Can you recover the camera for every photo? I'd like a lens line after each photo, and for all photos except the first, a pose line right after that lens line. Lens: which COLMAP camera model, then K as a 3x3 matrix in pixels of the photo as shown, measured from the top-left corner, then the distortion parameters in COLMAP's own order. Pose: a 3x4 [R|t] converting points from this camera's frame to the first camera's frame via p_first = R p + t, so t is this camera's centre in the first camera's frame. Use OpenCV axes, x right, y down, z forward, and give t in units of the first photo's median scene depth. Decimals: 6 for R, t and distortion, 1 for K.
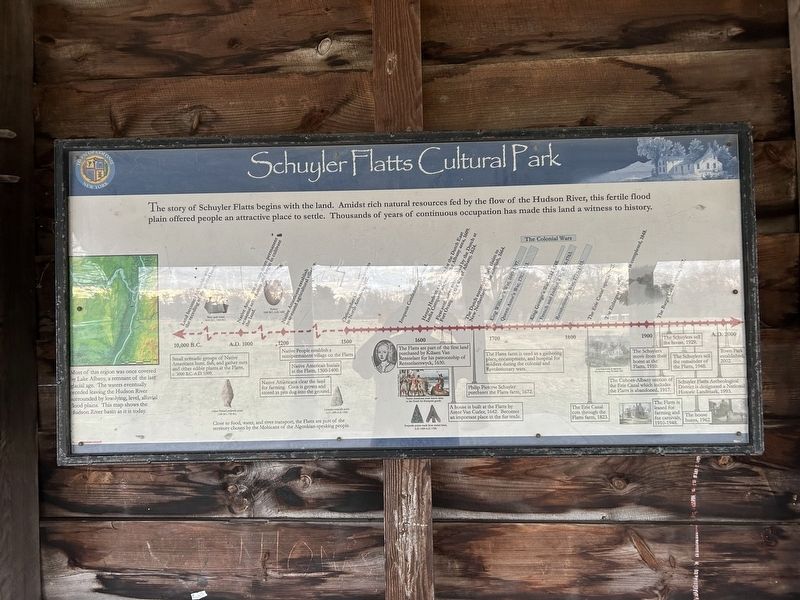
lens RADIAL K [[610.4, 0, 404.0], [0, 610.4, 295.7], [0, 0, 1]] dist [0.069956, -0.002678]
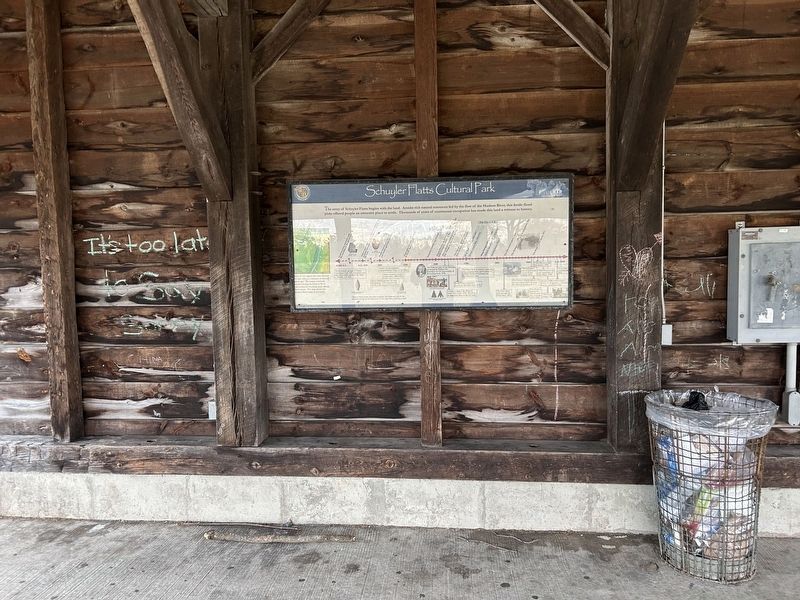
lens RADIAL K [[610.4, 0, 393.8], [0, 610.4, 305.2], [0, 0, 1]] dist [0.069956, -0.002678]
pose [[0.998663, 0.008755, -0.050955, -0.012472], [-0.003368, 0.994482, 0.104850, -0.016227], [0.051592, -0.104538, 0.993182, -1.235861]]
